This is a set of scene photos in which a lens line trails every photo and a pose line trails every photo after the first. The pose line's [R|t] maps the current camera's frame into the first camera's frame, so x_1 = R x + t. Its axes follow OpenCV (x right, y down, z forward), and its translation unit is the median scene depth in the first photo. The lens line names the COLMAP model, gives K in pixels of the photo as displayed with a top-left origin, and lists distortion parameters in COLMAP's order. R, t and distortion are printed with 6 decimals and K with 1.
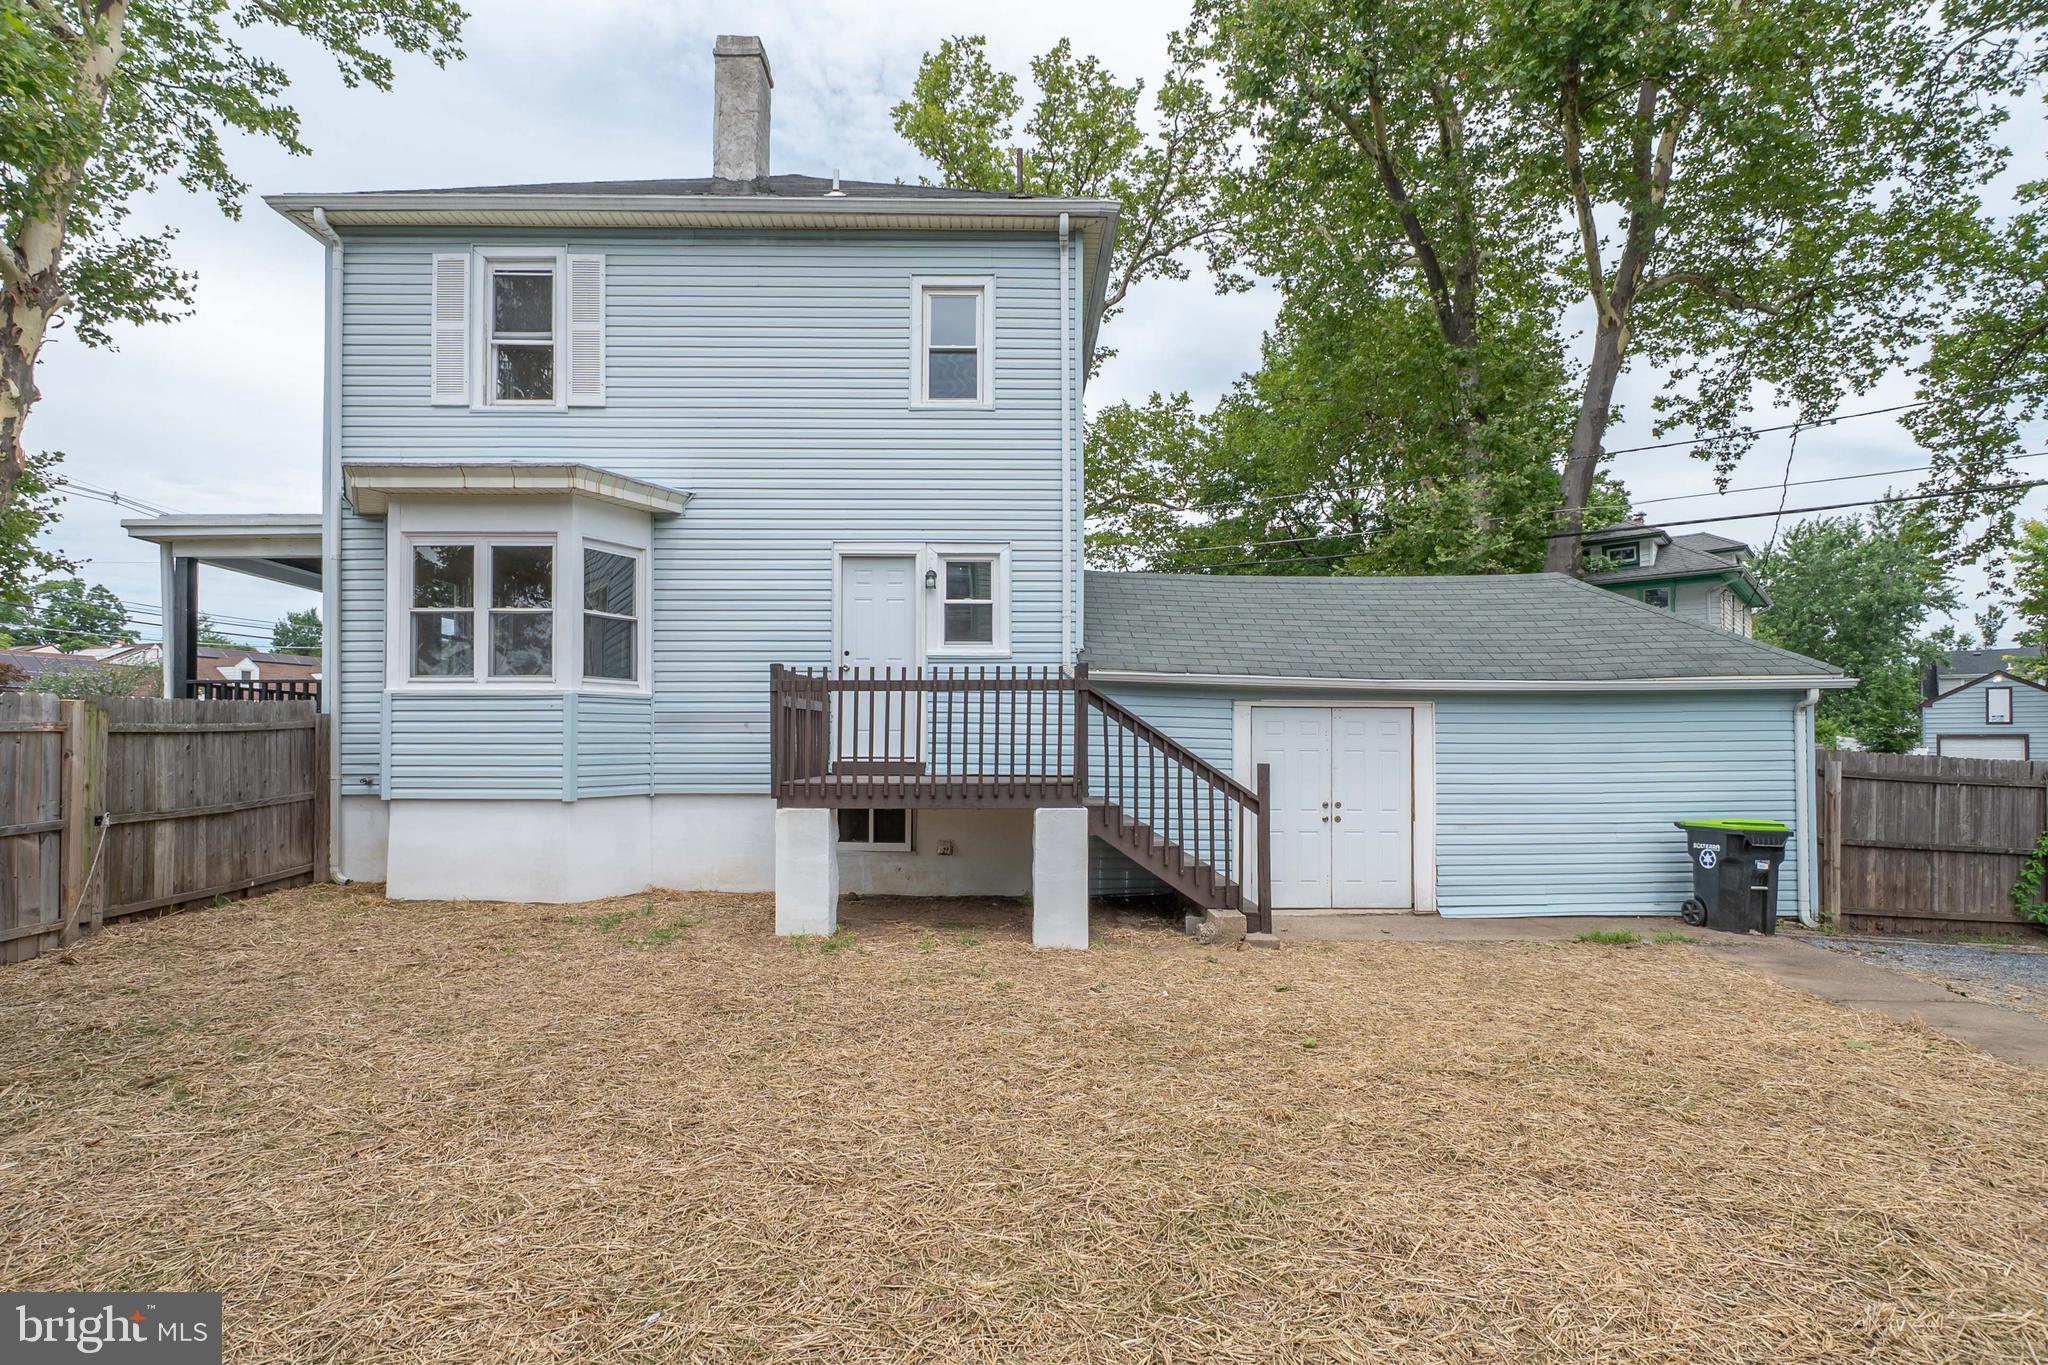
lens RADIAL K [[912.6, 0, 1025.3], [0, 912.6, 722.5], [0, 0, 1]] dist [0.001196, -0.009389]
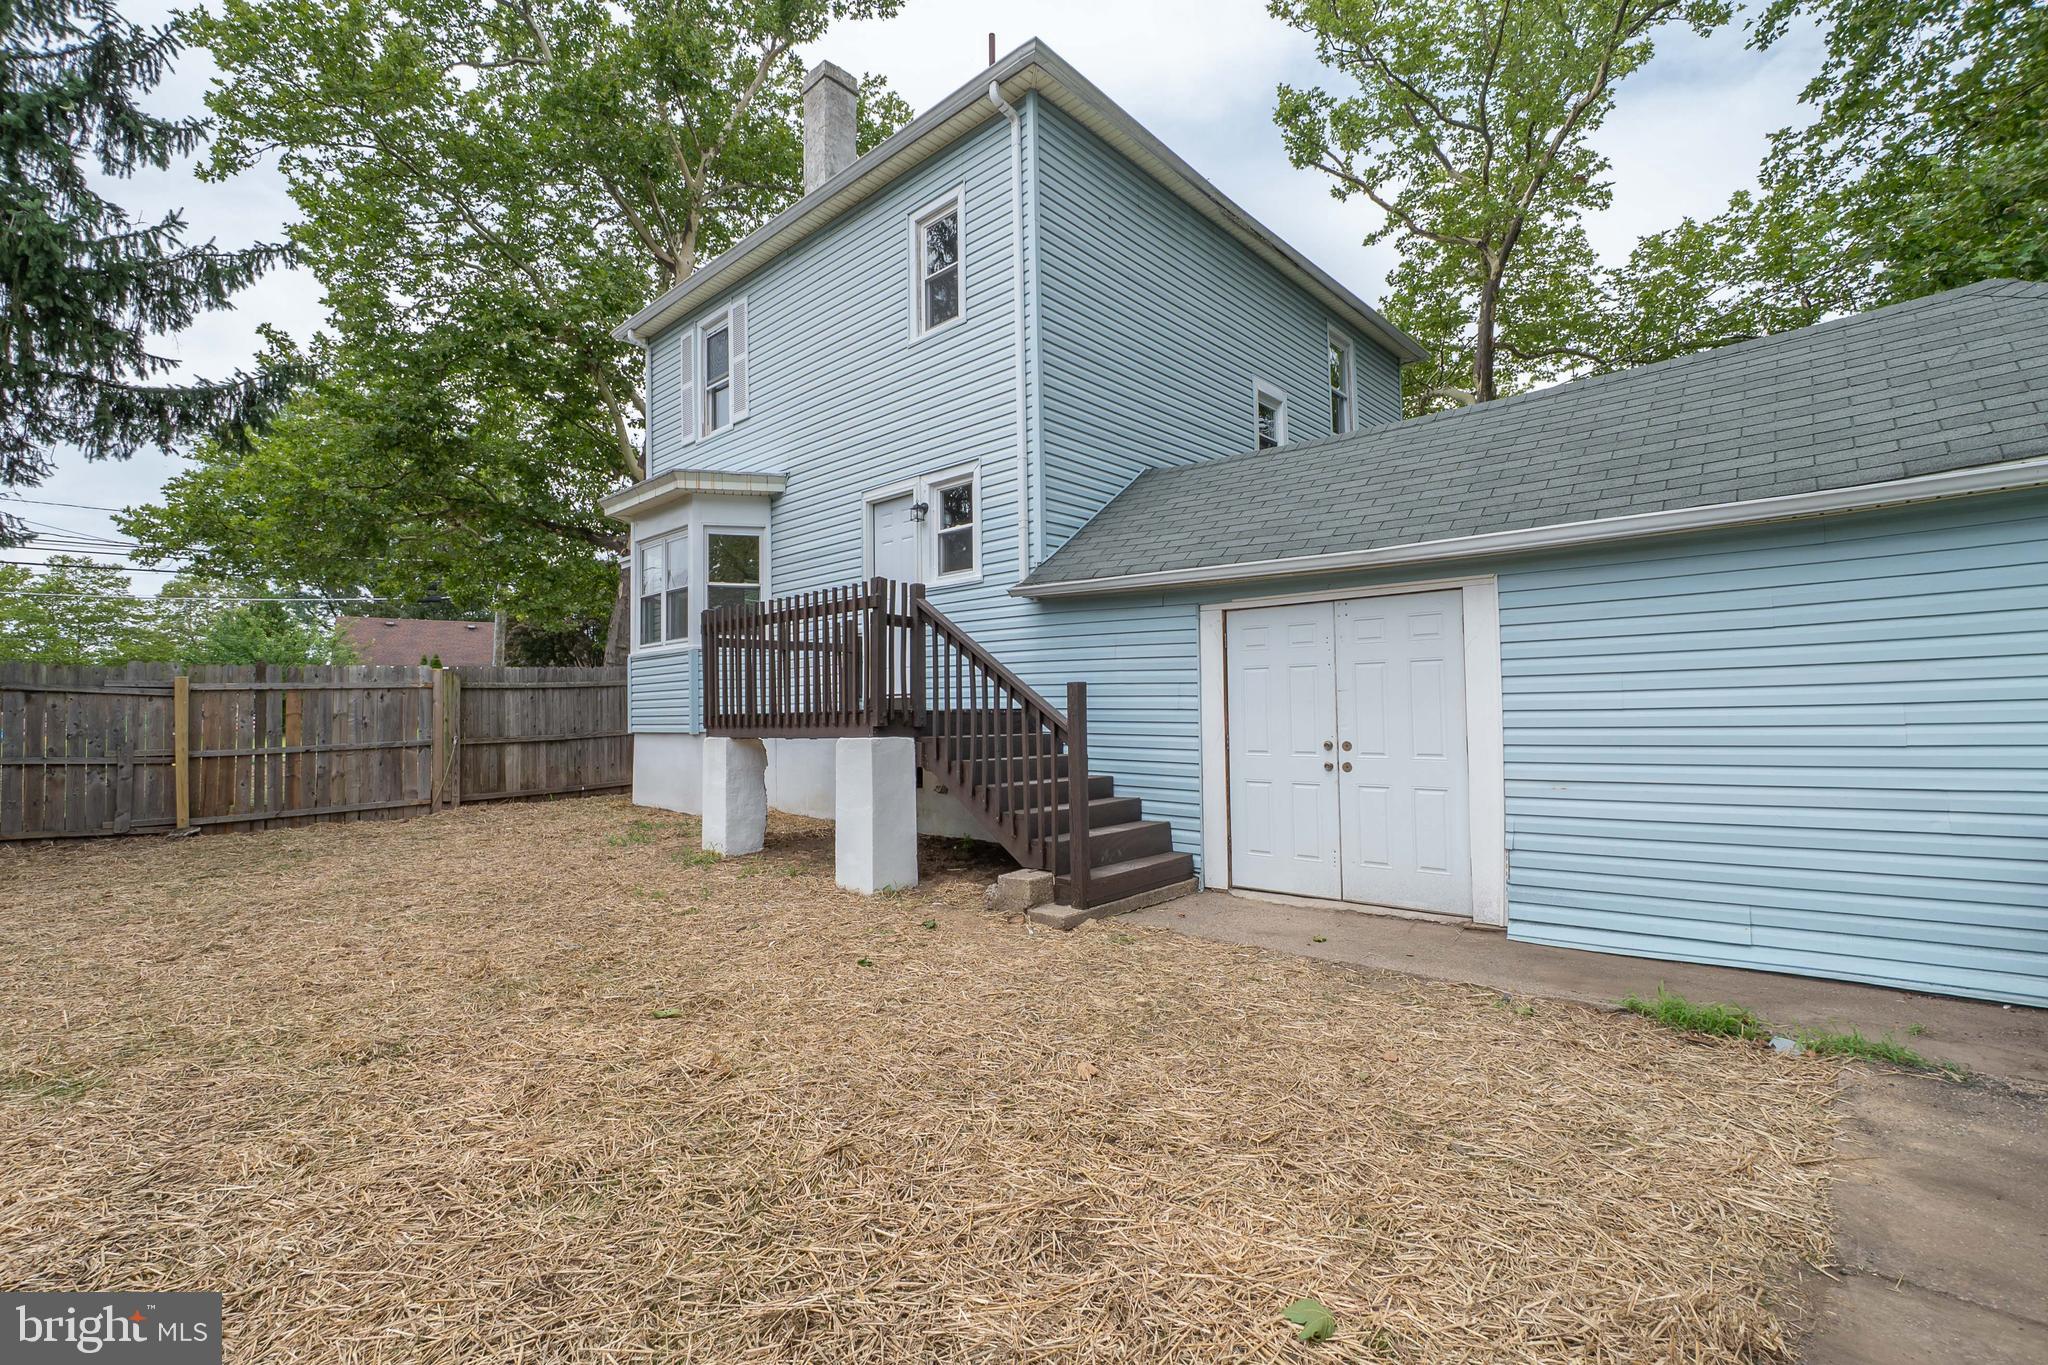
lens RADIAL K [[894.3, 0, 1027.2], [0, 894.3, 677.9], [0, 0, 1]] dist [0.010848, -0.008401]
pose [[0.731394, -0.041615, -0.680684, 0.633606], [0.033537, 0.999124, -0.025048, 0.050468], [0.681130, -0.004508, 0.732149, 0.369721]]
